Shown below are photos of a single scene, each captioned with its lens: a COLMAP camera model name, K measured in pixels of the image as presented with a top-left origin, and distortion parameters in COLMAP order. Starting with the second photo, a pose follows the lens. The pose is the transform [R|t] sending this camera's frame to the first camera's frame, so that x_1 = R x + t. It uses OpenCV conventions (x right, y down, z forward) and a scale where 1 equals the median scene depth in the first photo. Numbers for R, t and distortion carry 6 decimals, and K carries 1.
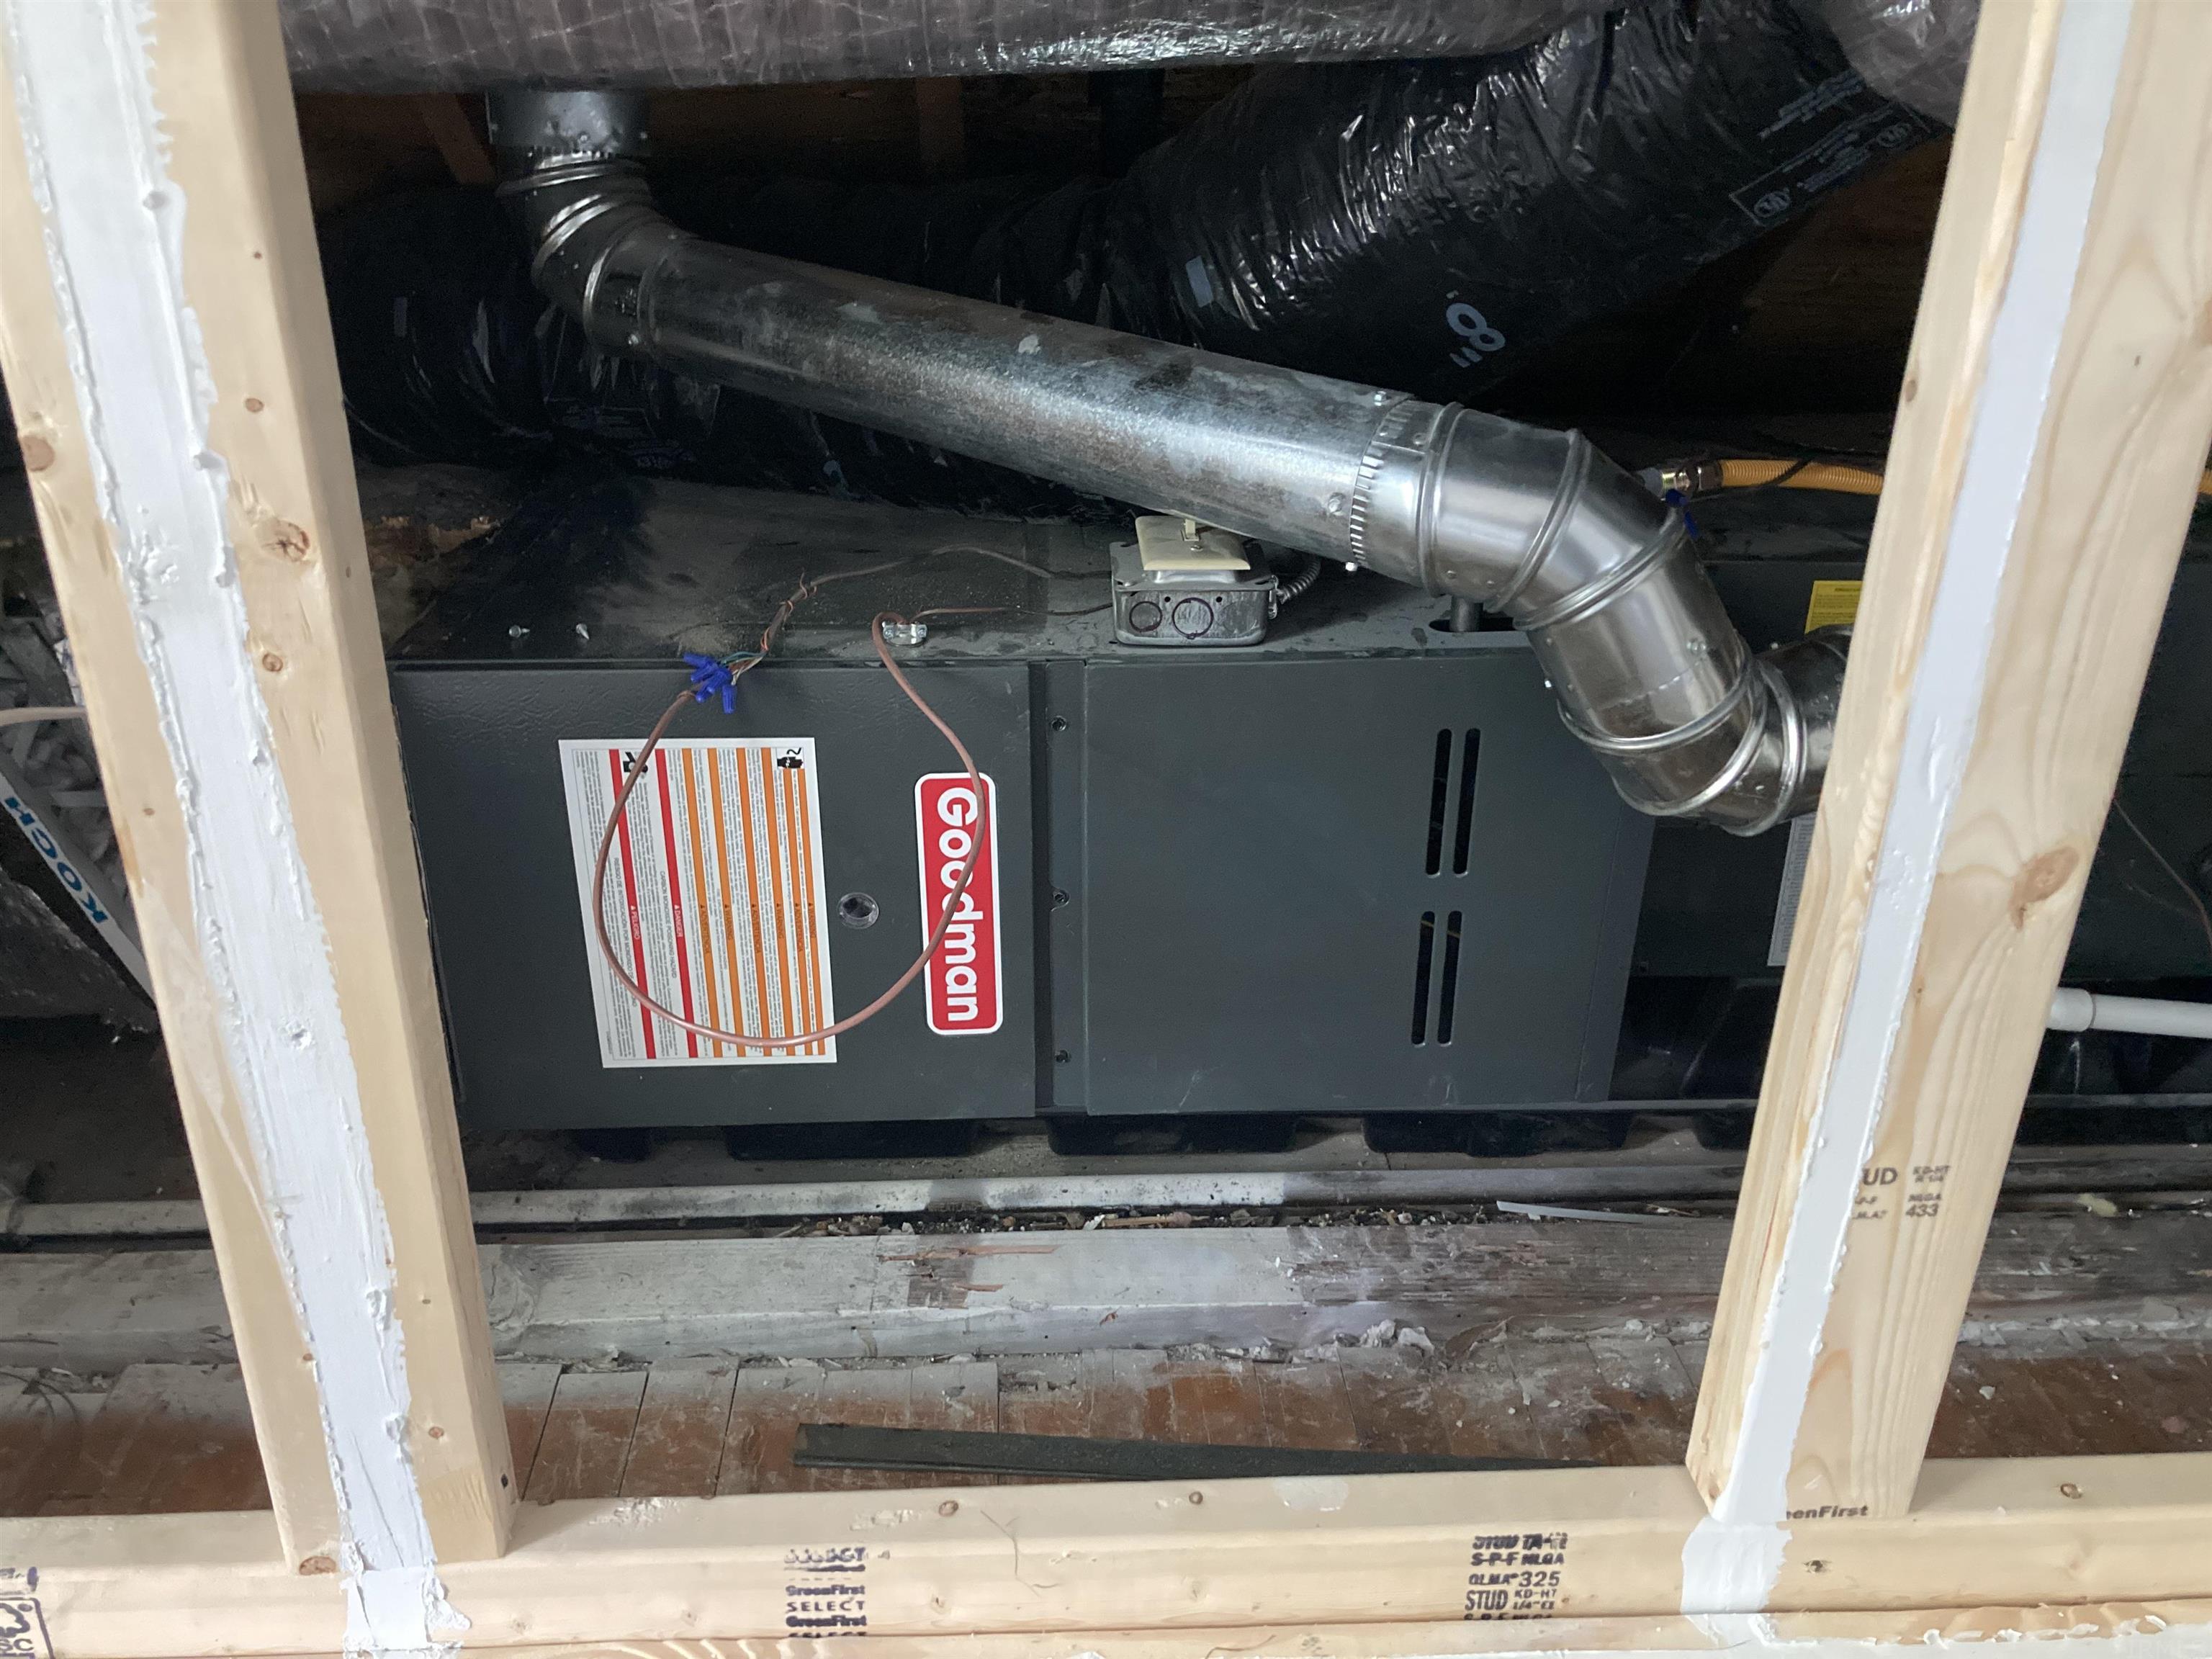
lens RADIAL K [[1757.9, 0, 1106.0], [0, 1757.9, 829.5], [0, 0, 1]] dist [0.067345, -0.109437]
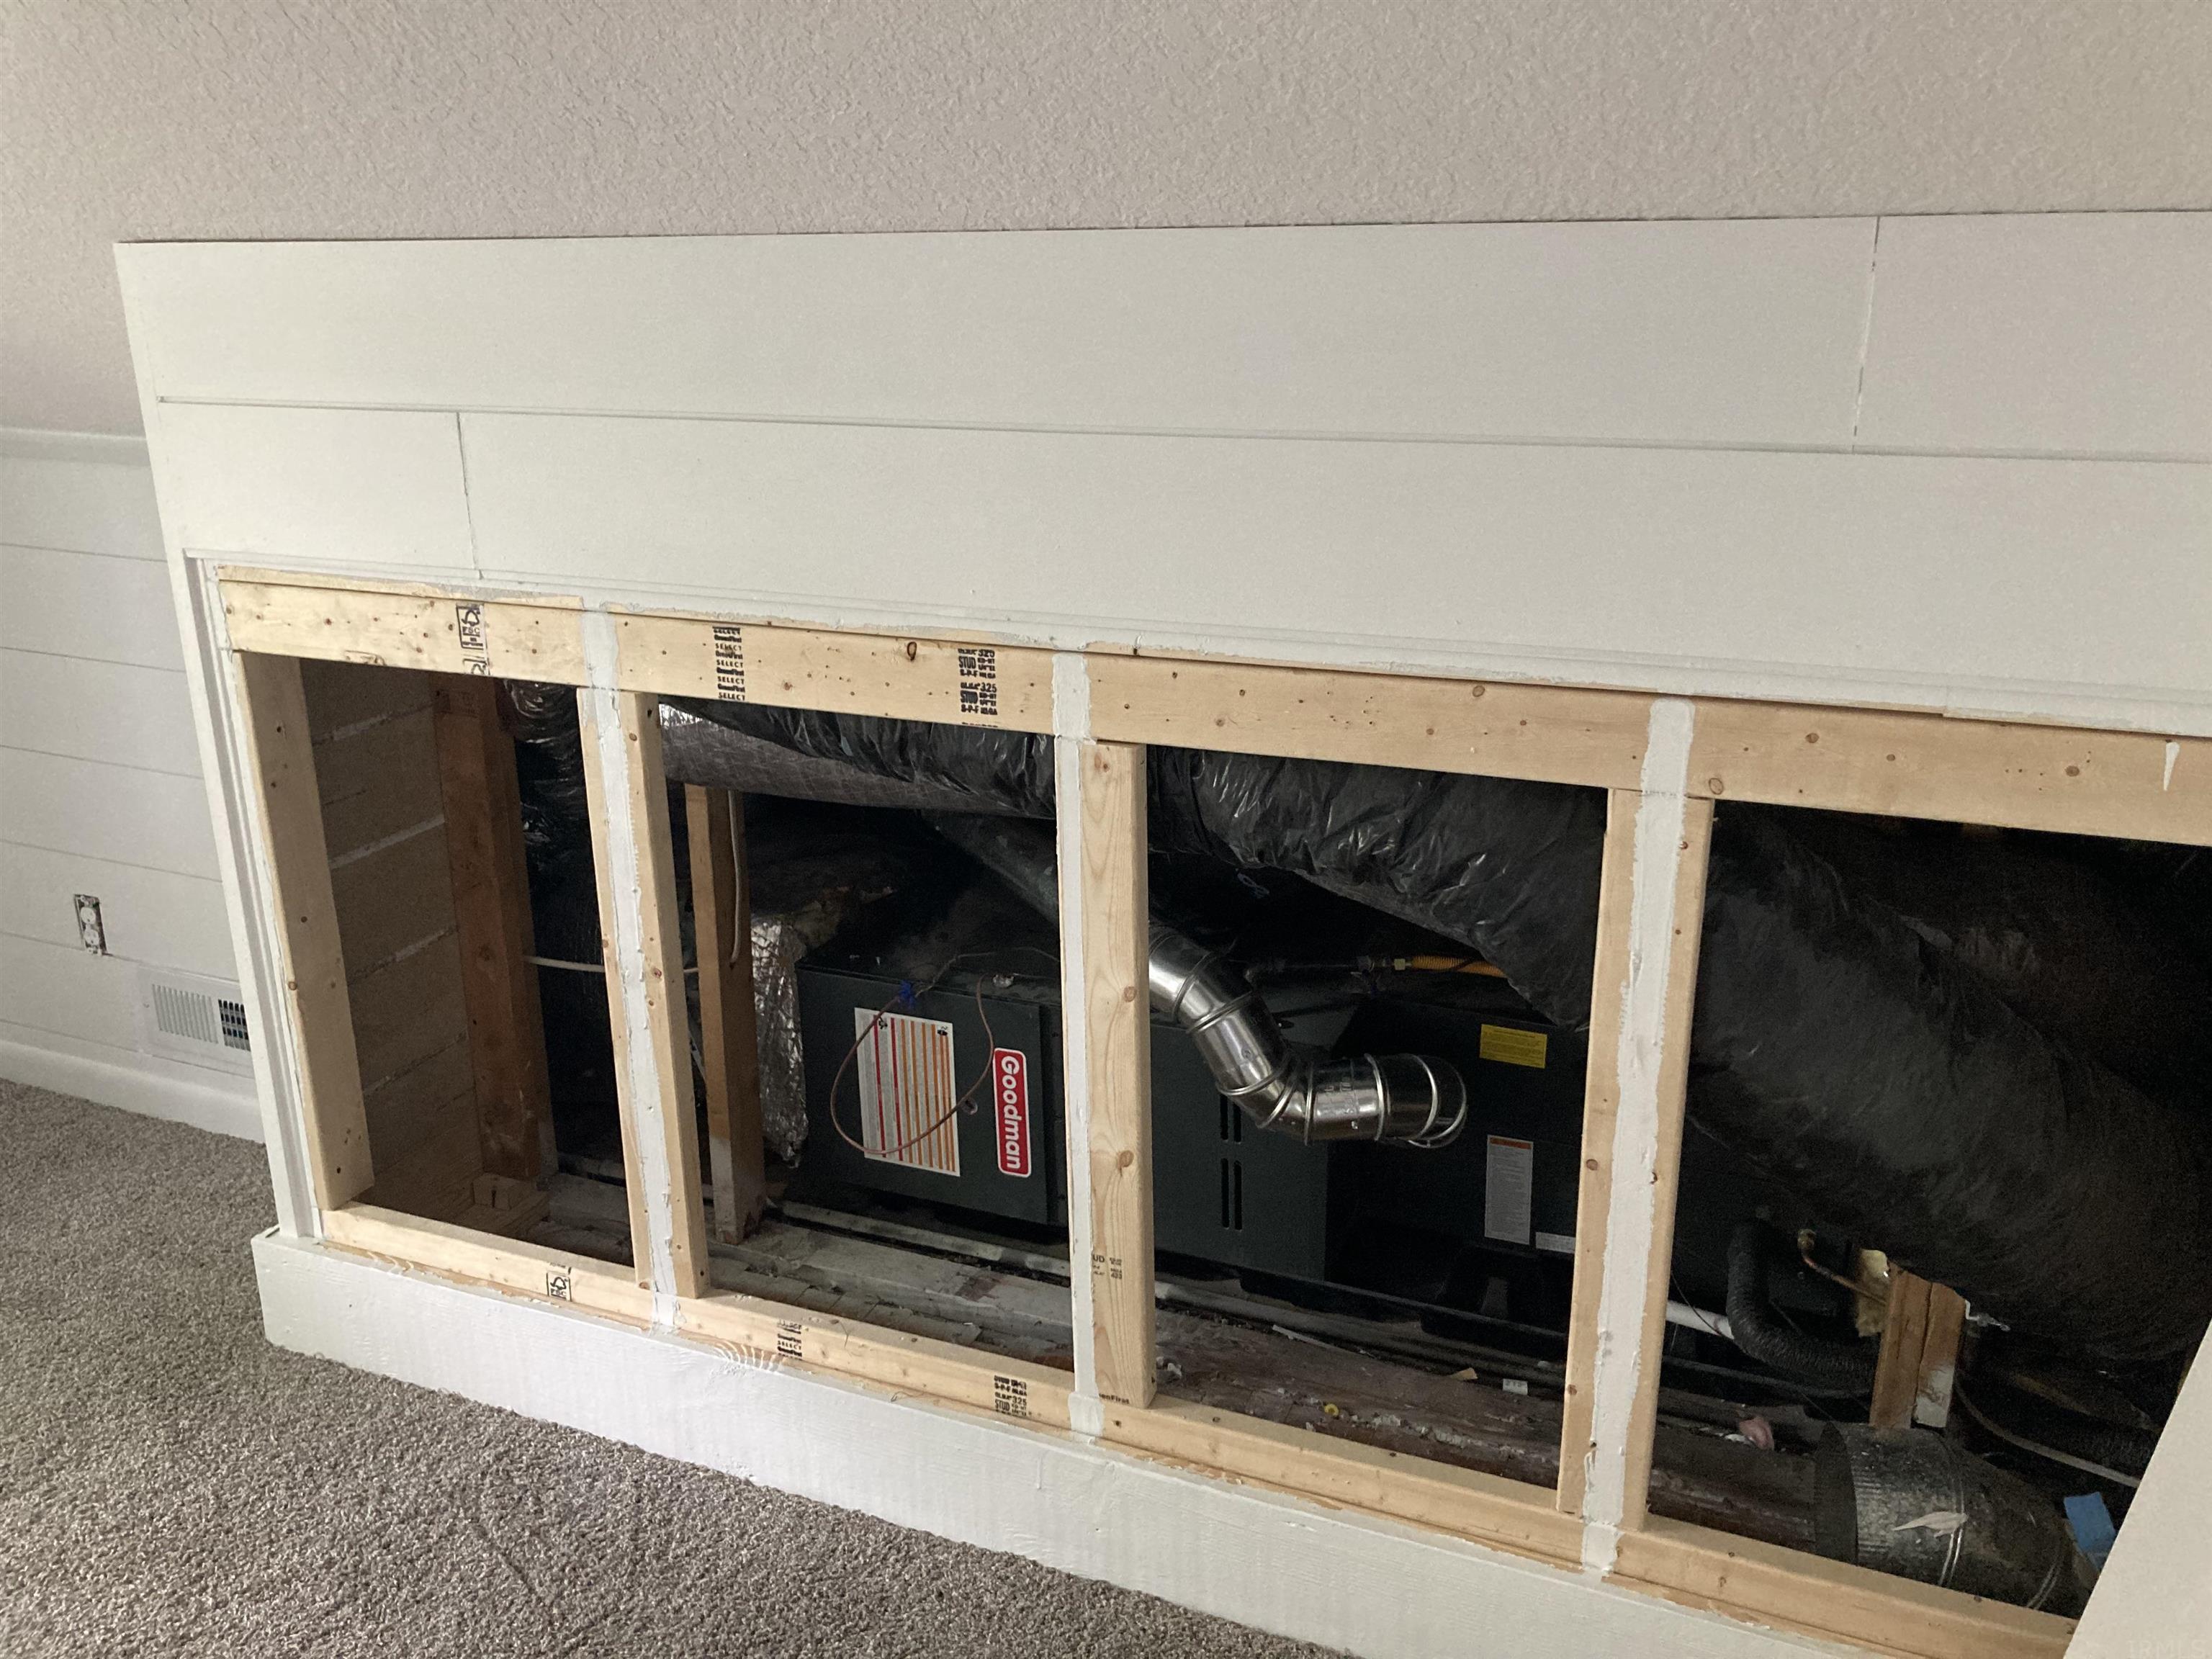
lens RADIAL K [[1757.9, 0, 1106.0], [0, 1757.9, 829.5], [0, 0, 1]] dist [0.067345, -0.109437]
pose [[0.902159, 0.113719, -0.416146, 0.880557], [-0.158014, 0.984700, -0.073470, -0.156629], [0.401424, 0.132039, 0.906325, -0.935696]]
